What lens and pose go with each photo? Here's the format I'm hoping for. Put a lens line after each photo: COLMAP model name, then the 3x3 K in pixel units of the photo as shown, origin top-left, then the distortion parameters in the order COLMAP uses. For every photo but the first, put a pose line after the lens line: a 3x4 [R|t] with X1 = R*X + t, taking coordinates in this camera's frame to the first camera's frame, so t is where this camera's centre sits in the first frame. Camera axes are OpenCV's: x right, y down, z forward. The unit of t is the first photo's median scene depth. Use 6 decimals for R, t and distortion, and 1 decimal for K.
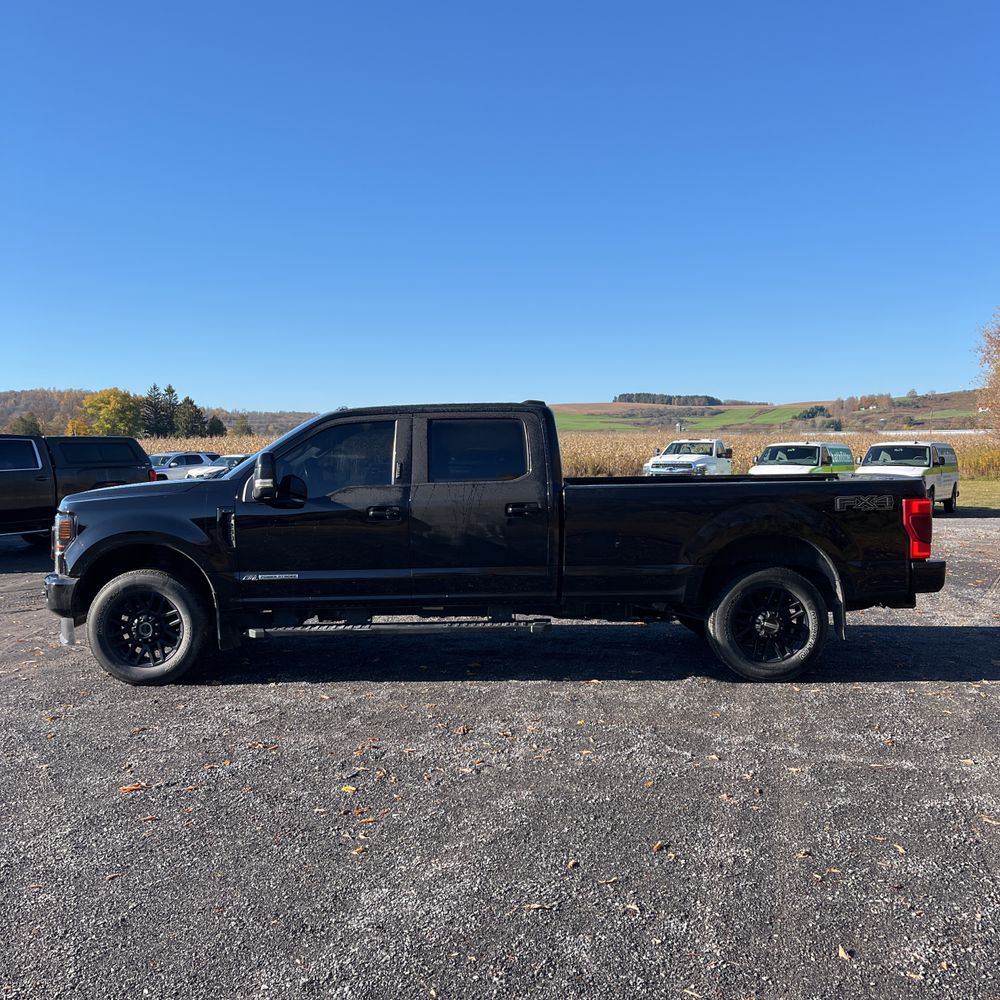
lens RADIAL K [[1030.1, 0, 506.0], [0, 1030.1, 473.5], [0, 0, 1]] dist [0.018545, 0.000000]
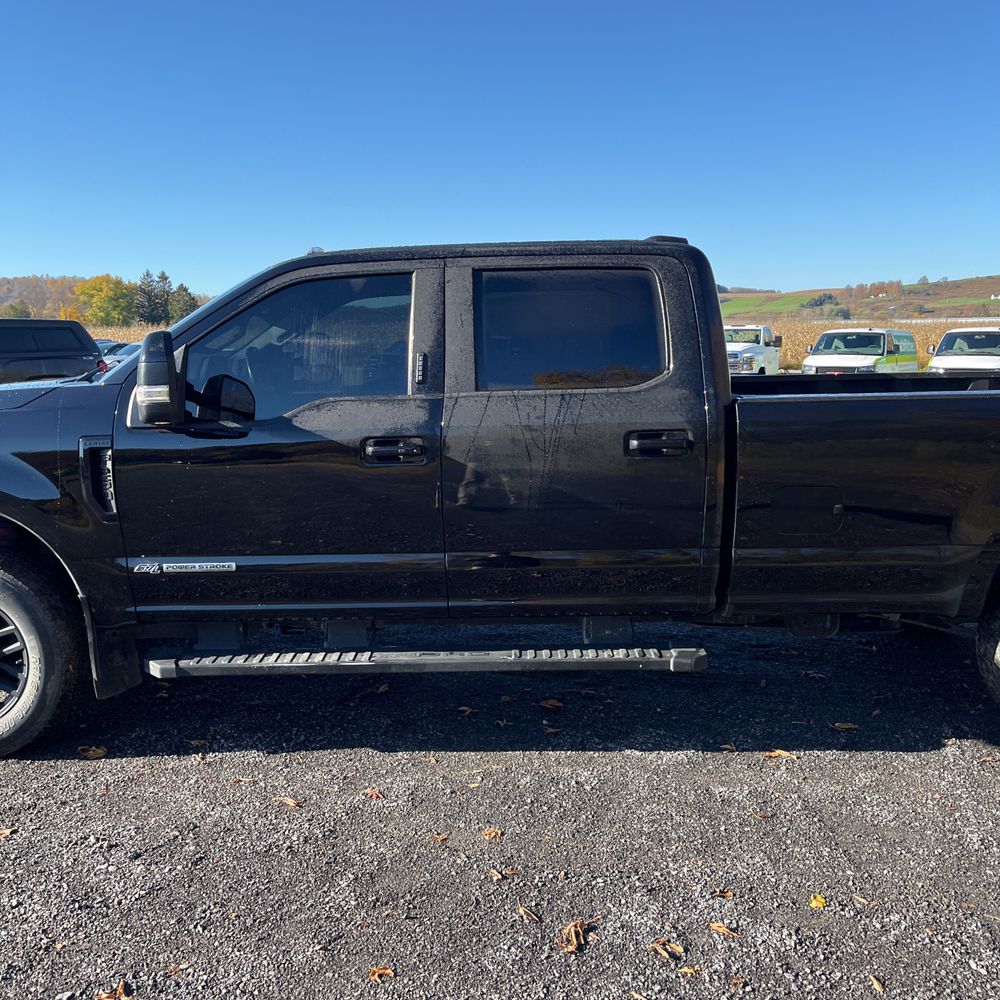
lens RADIAL K [[1030.1, 0, 508.3], [0, 1030.1, 496.8], [0, 0, 1]] dist [0.018545, 0.000000]
pose [[1.000000, -0.000149, 0.000843, -0.058850], [0.000039, 0.991723, 0.128399, -0.004972], [-0.000855, -0.128399, 0.991722, 0.461532]]
